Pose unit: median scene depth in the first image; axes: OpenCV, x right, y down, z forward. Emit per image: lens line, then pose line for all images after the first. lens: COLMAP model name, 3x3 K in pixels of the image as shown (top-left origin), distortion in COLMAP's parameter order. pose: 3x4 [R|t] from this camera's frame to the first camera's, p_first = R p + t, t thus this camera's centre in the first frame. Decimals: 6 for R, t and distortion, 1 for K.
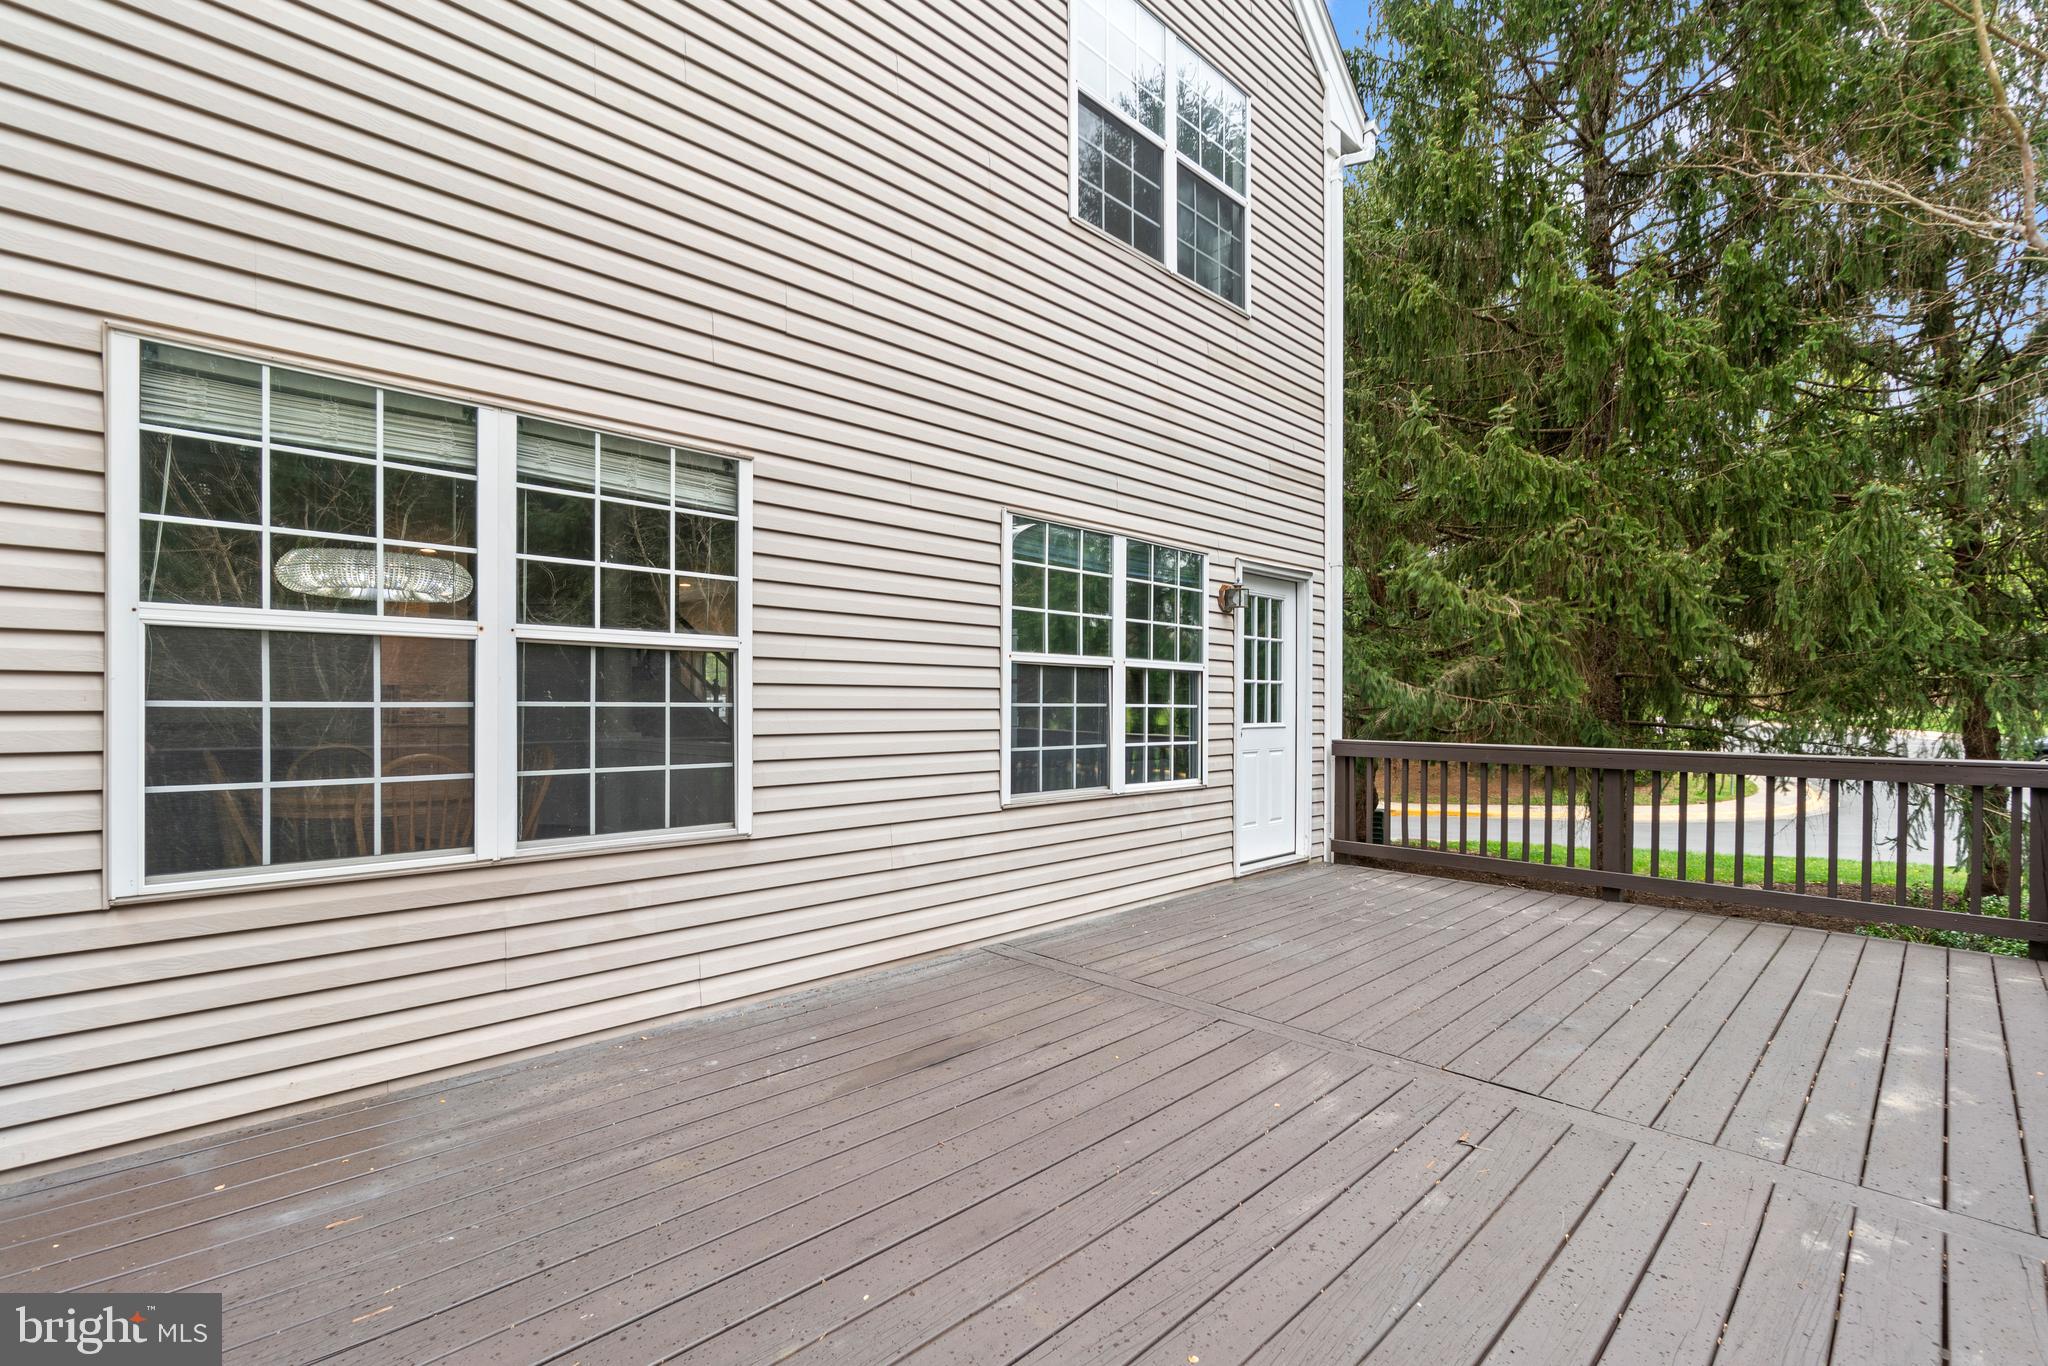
lens RADIAL K [[913.9, 0, 1021.7], [0, 913.9, 696.9], [0, 0, 1]] dist [0.003921, 0.000182]
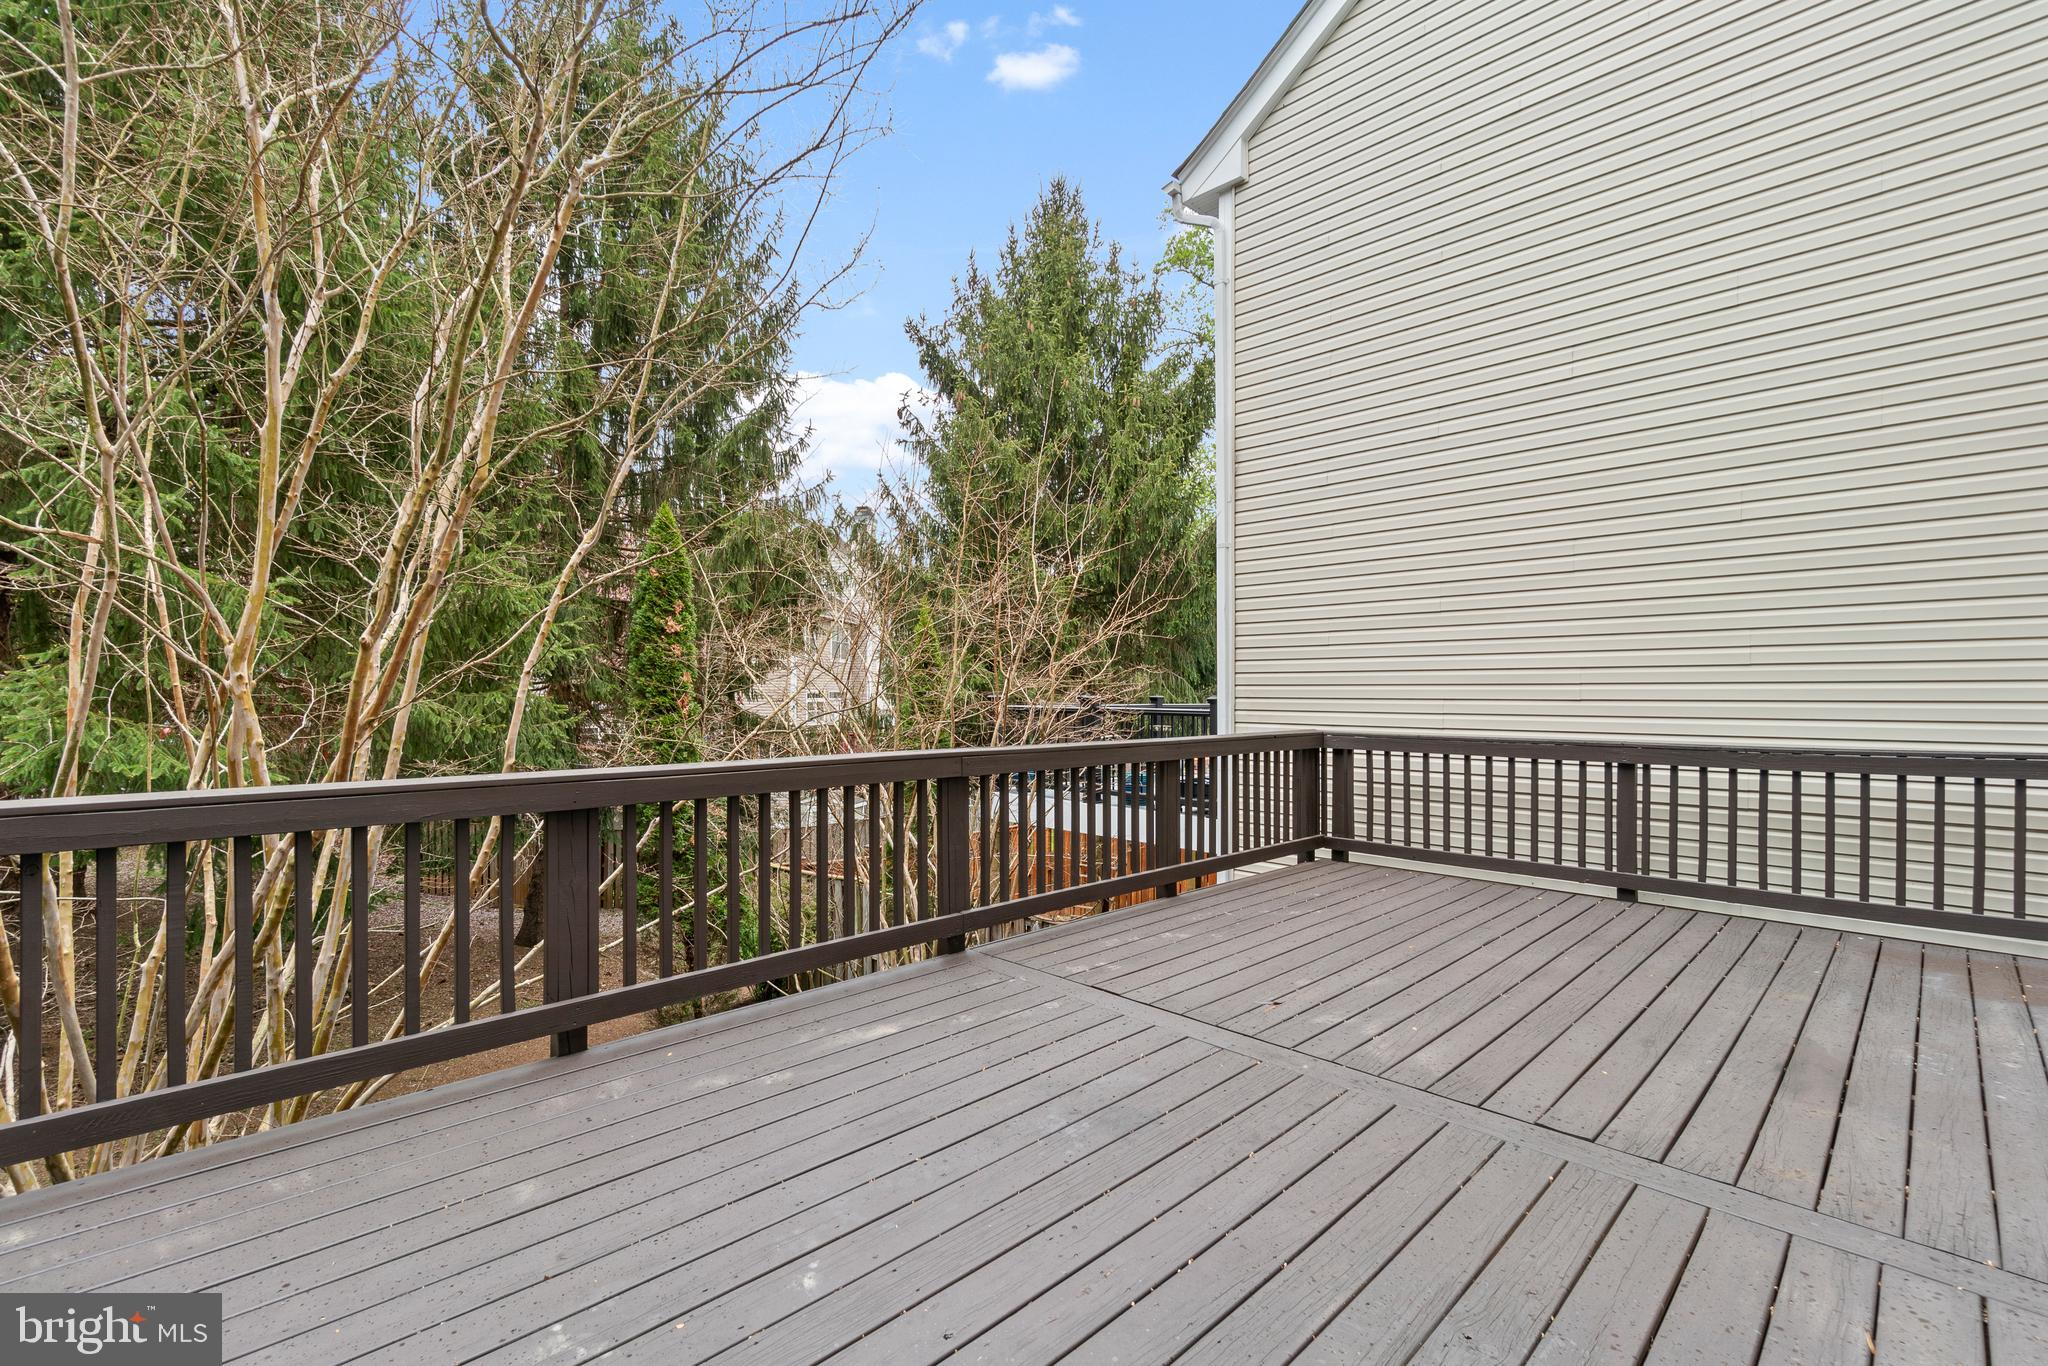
lens RADIAL K [[913.9, 0, 1026.4], [0, 913.9, 696.0], [0, 0, 1]] dist [0.003921, 0.000182]
pose [[-0.999907, -0.005590, -0.012400, 0.839817], [-0.005545, 0.999978, -0.003708, 0.021786], [0.012421, -0.003639, -0.999916, 2.286800]]
